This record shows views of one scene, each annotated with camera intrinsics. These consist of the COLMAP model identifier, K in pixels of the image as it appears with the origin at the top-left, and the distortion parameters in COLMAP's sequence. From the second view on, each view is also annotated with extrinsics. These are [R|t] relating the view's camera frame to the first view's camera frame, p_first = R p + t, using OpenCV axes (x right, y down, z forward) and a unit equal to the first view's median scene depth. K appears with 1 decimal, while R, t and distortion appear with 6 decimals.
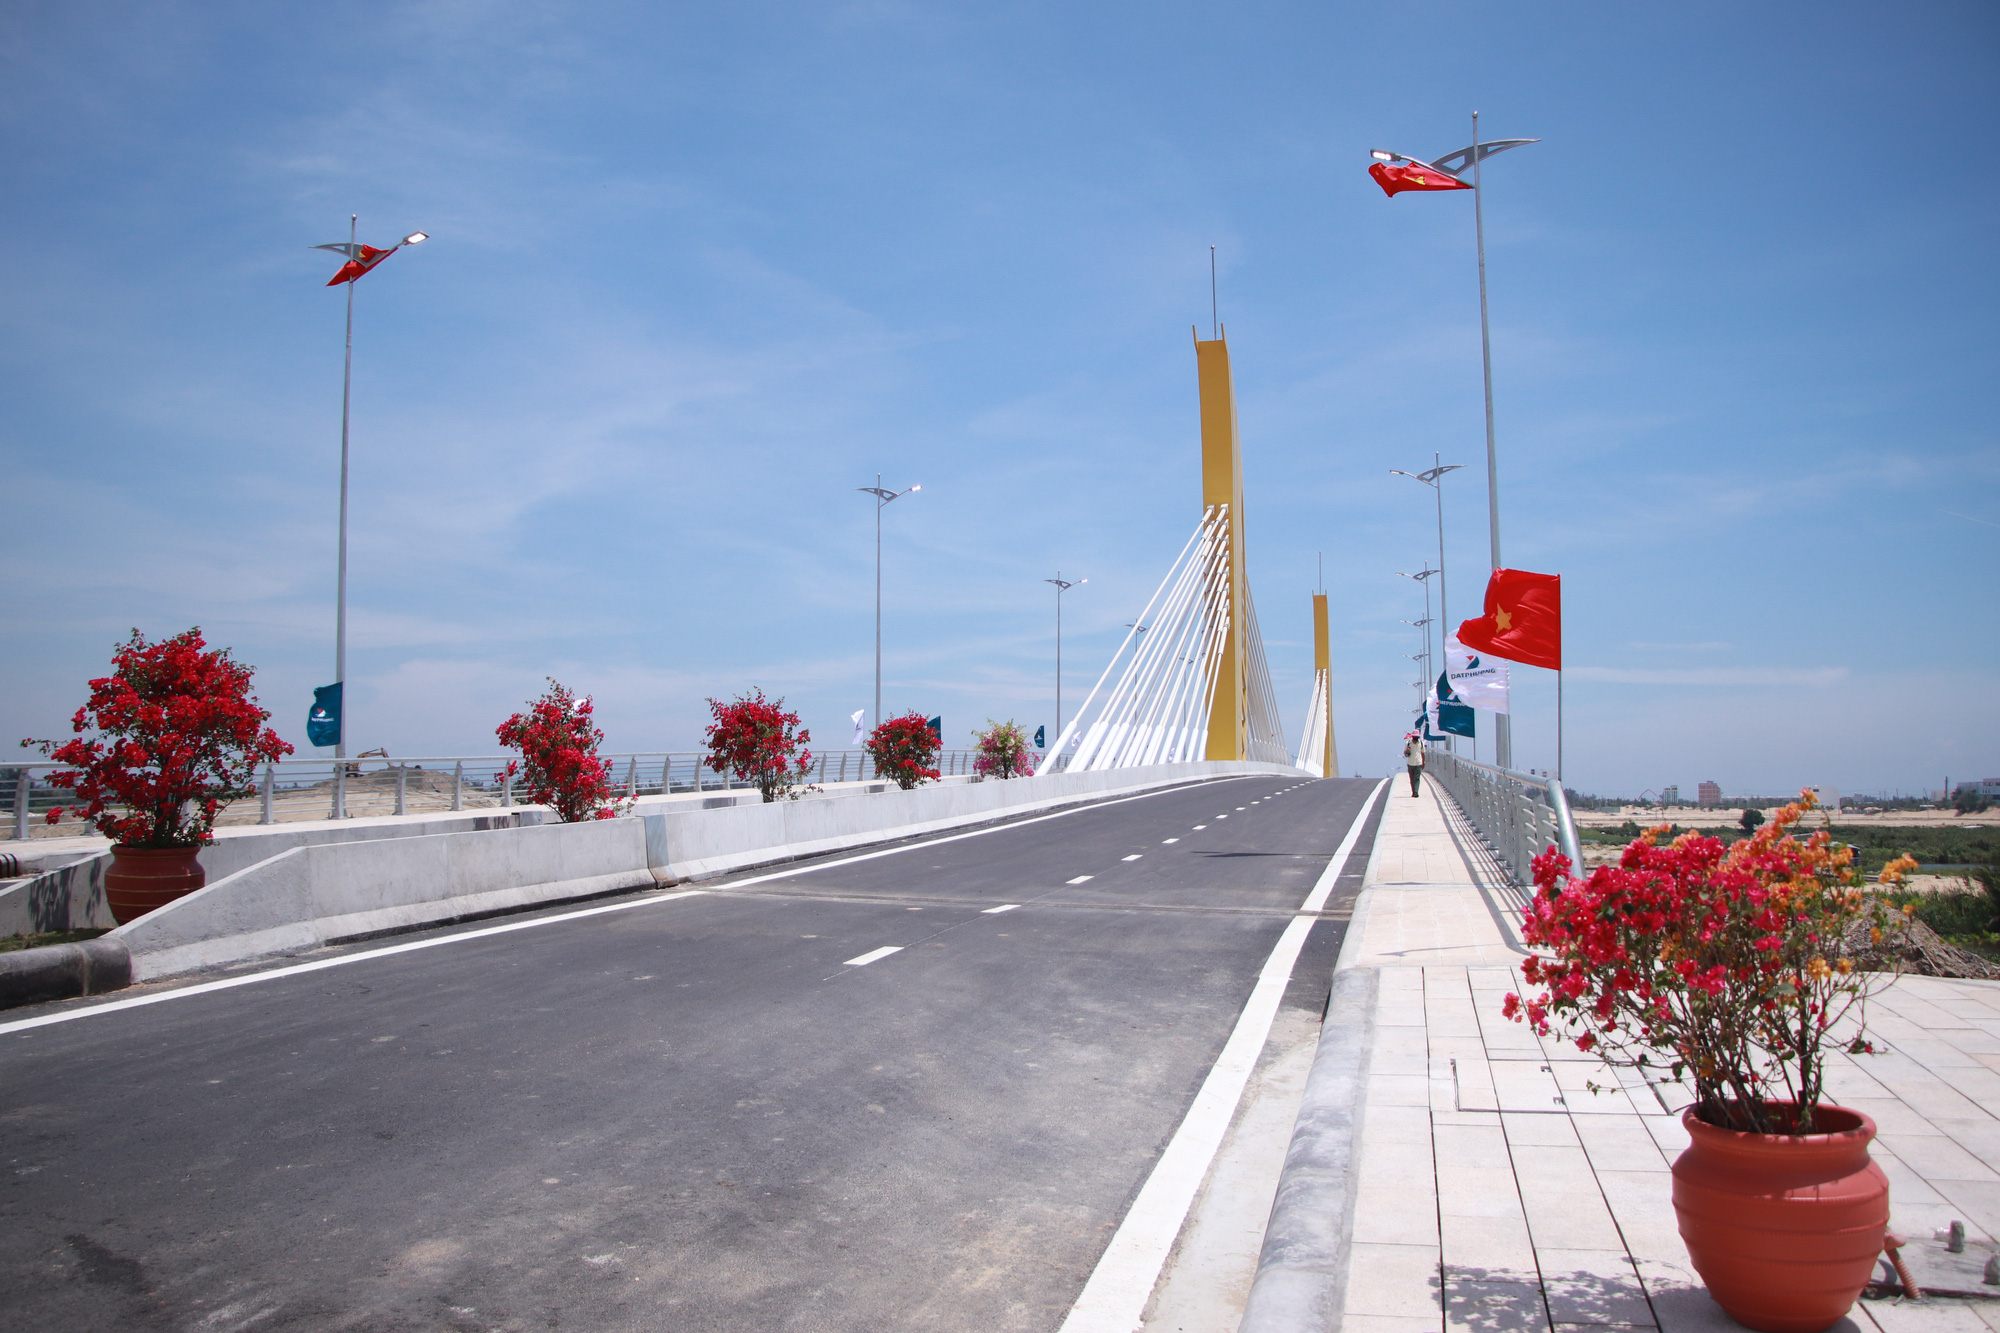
lens RADIAL K [[1621.0, 0, 991.5], [0, 1621.0, 656.8], [0, 0, 1]] dist [-0.135471, 0.037280]
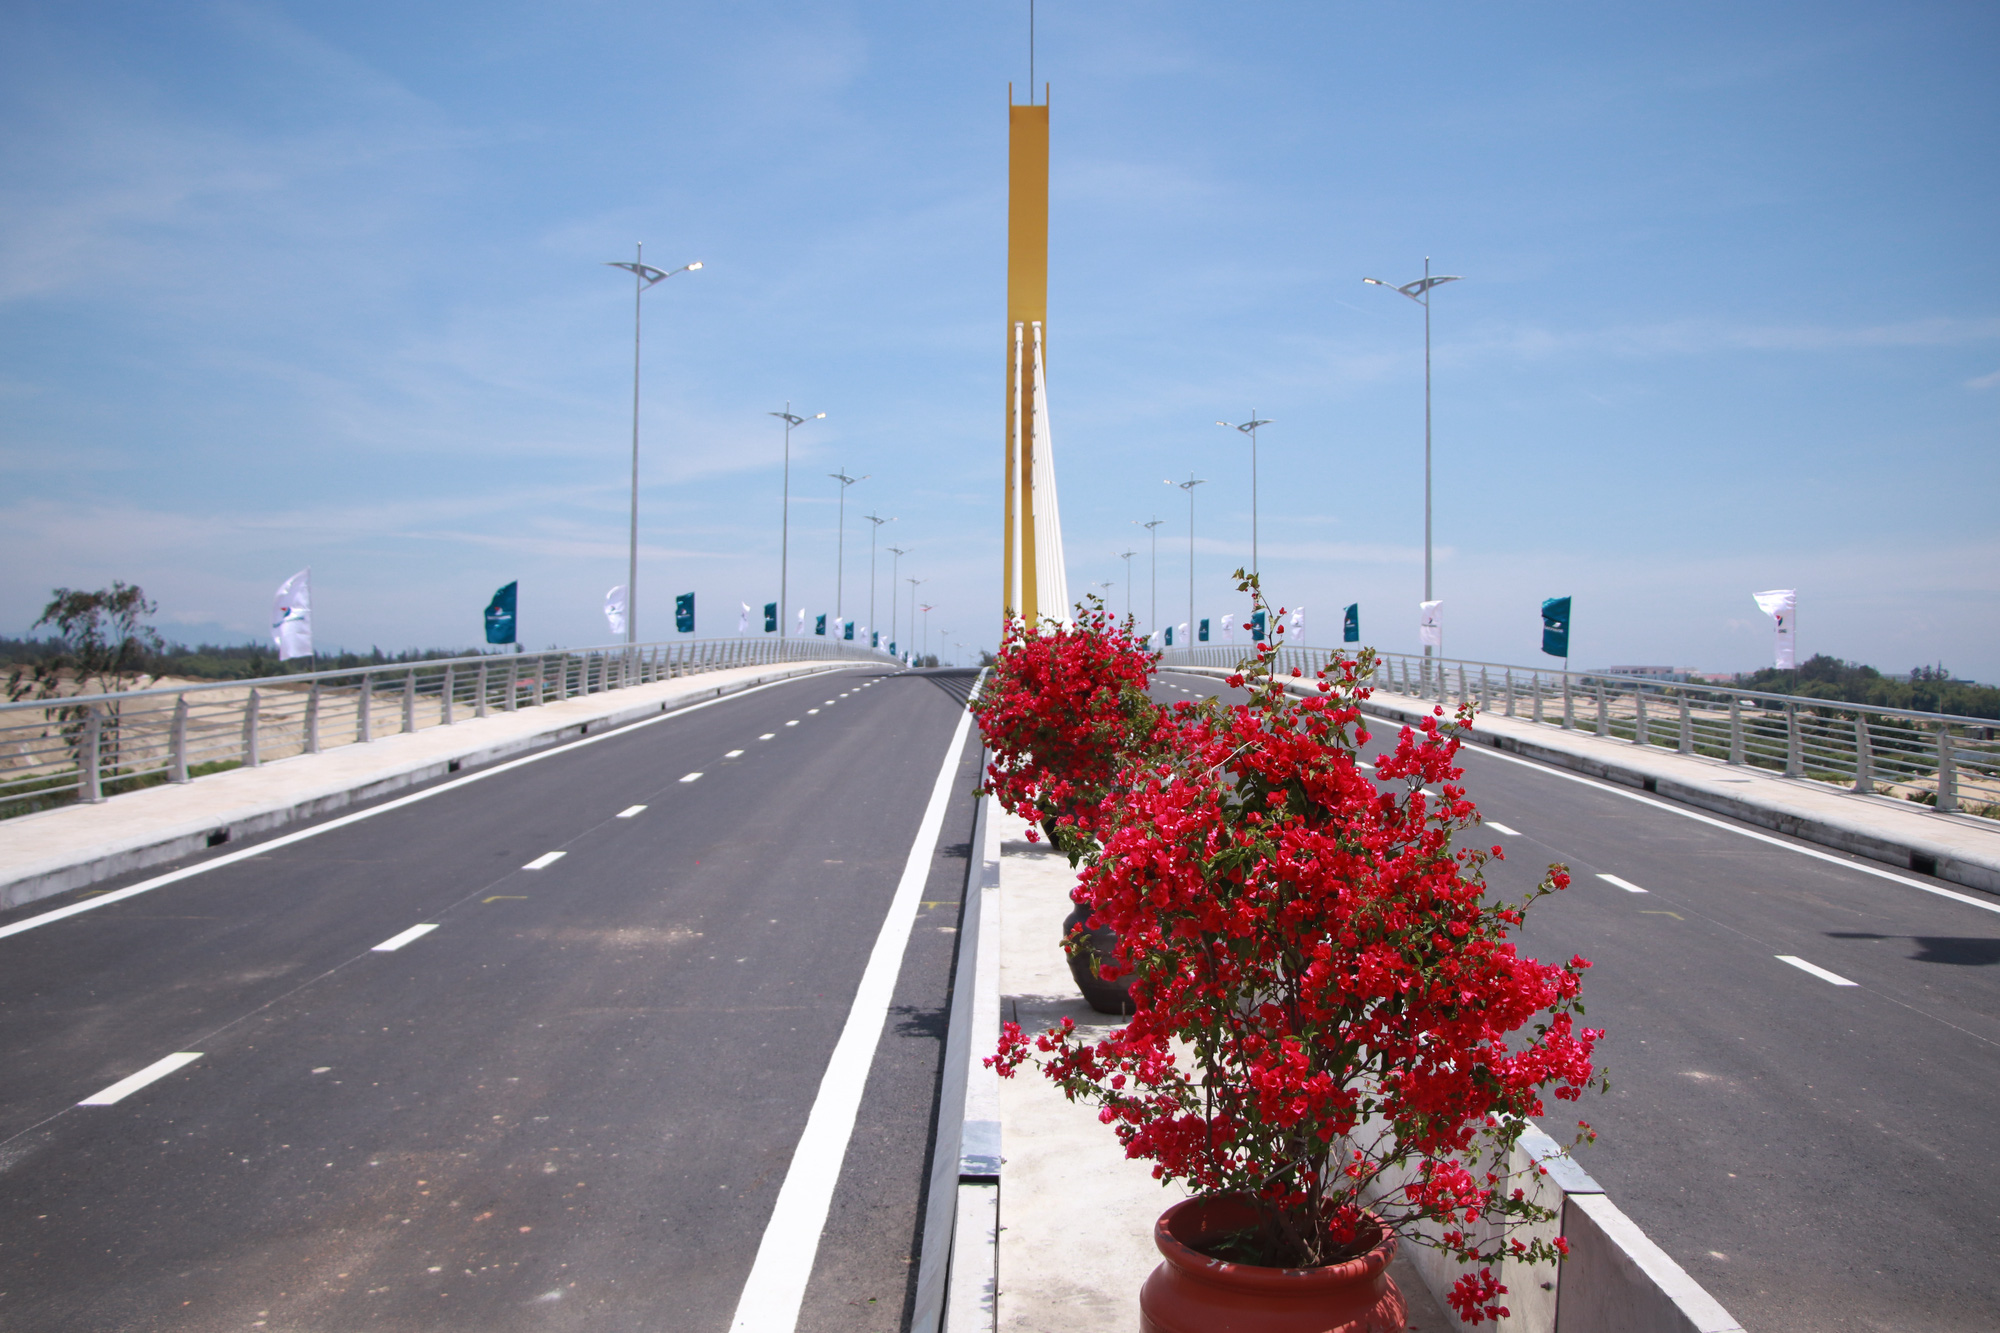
lens RADIAL K [[1790.1, 0, 998.6], [0, 1790.1, 657.5], [0, 0, 1]] dist [-0.102412, 0.006959]
pose [[0.968703, 0.010339, 0.248006, -0.084233], [-0.030142, 0.996638, 0.076185, 0.000472], [-0.246385, -0.081276, 0.965758, 0.175100]]
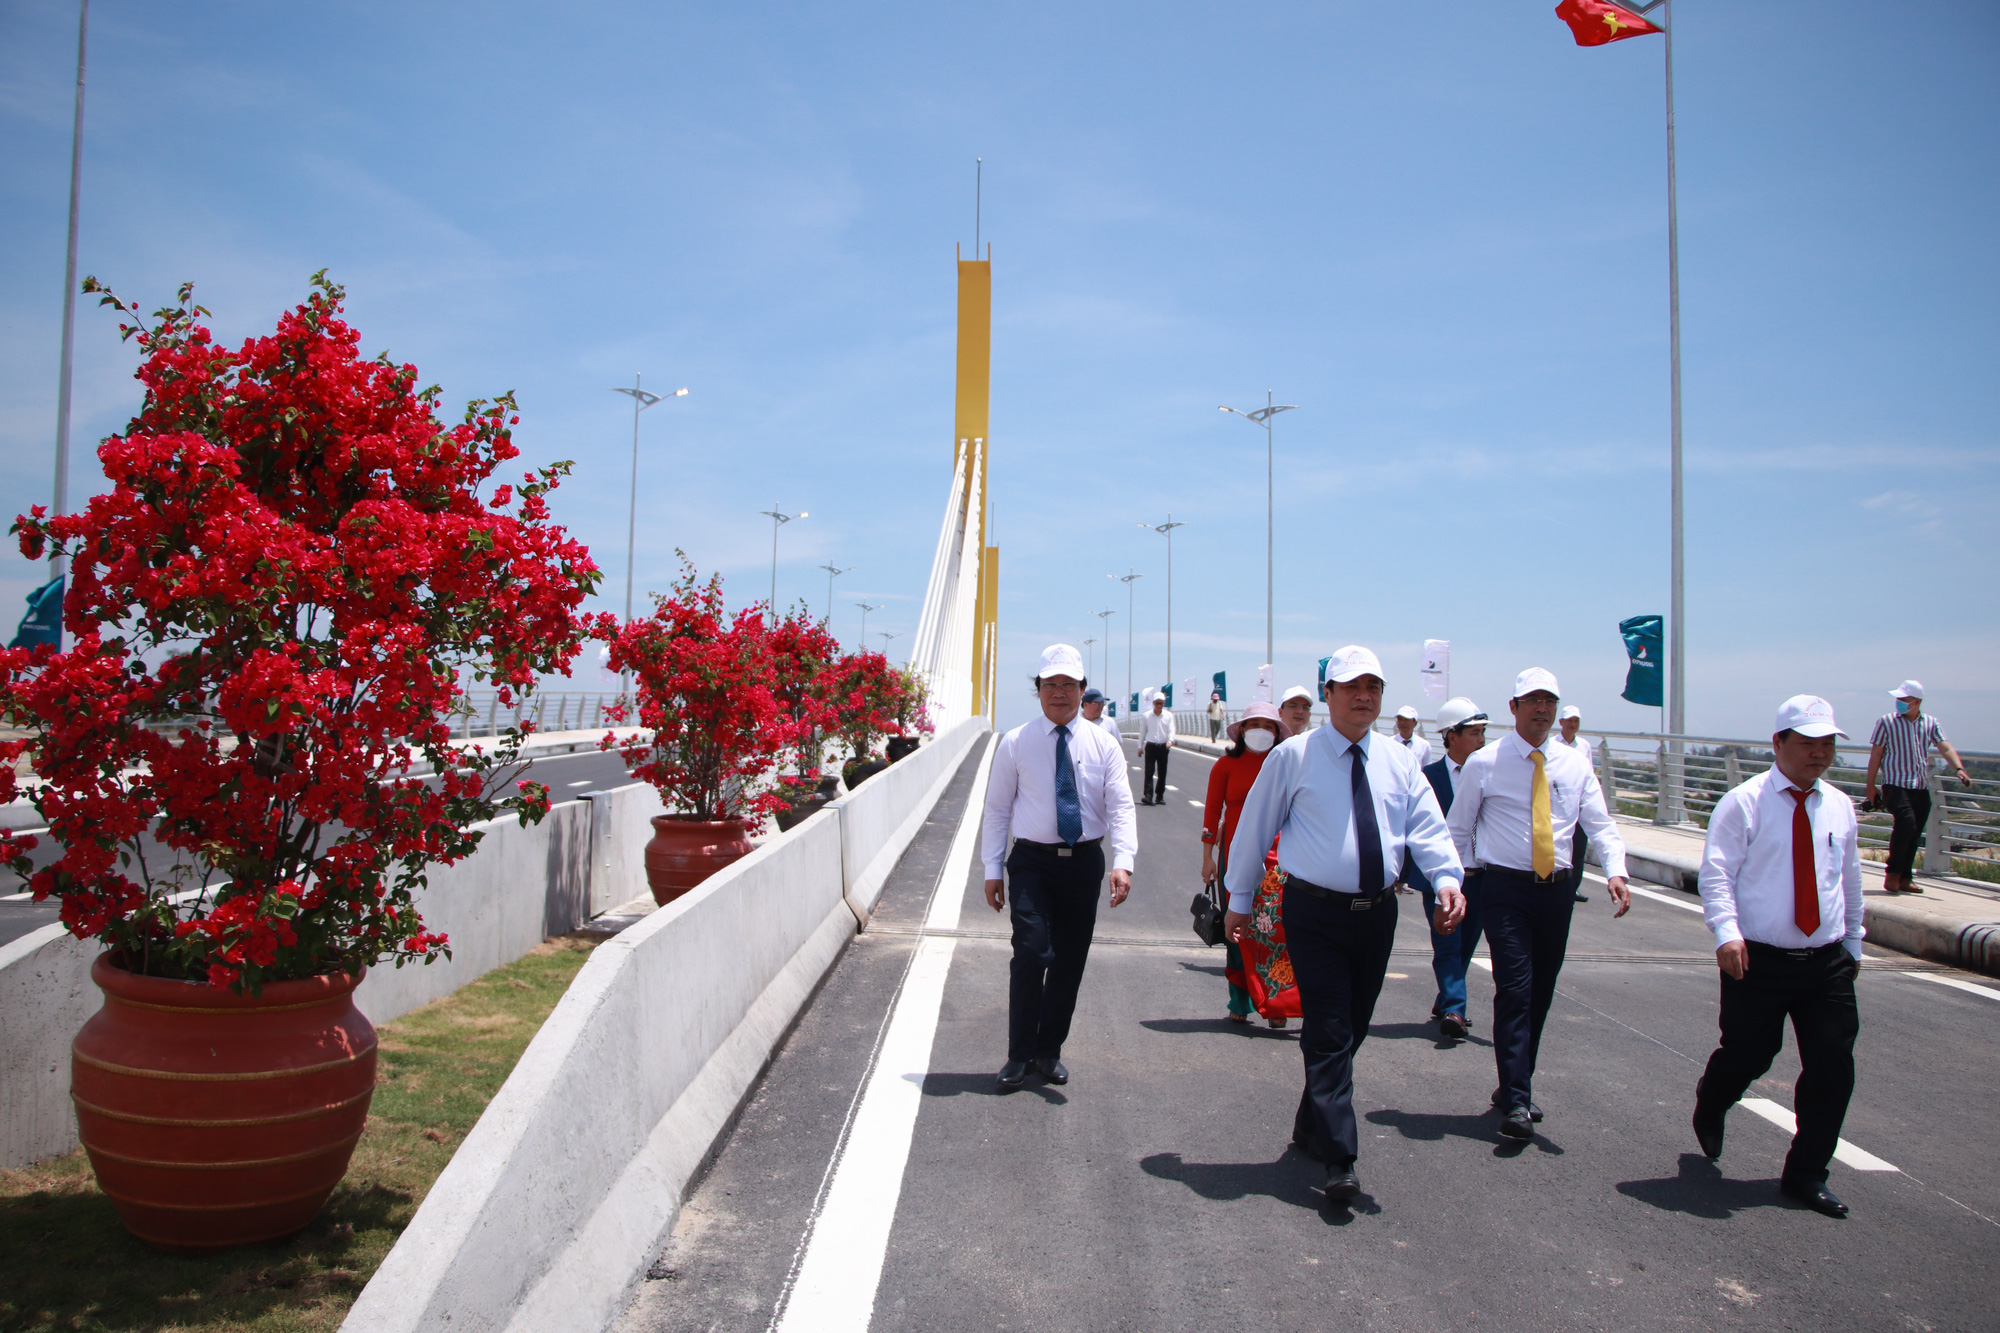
lens RADIAL K [[1621.0, 0, 998.0], [0, 1621.0, 667.3], [0, 0, 1]] dist [-0.135471, 0.037280]
pose [[0.968885, 0.032621, 0.245353, -0.069650], [-0.041674, 0.998625, 0.031797, 0.006380], [-0.243979, -0.041033, 0.968912, 0.096763]]
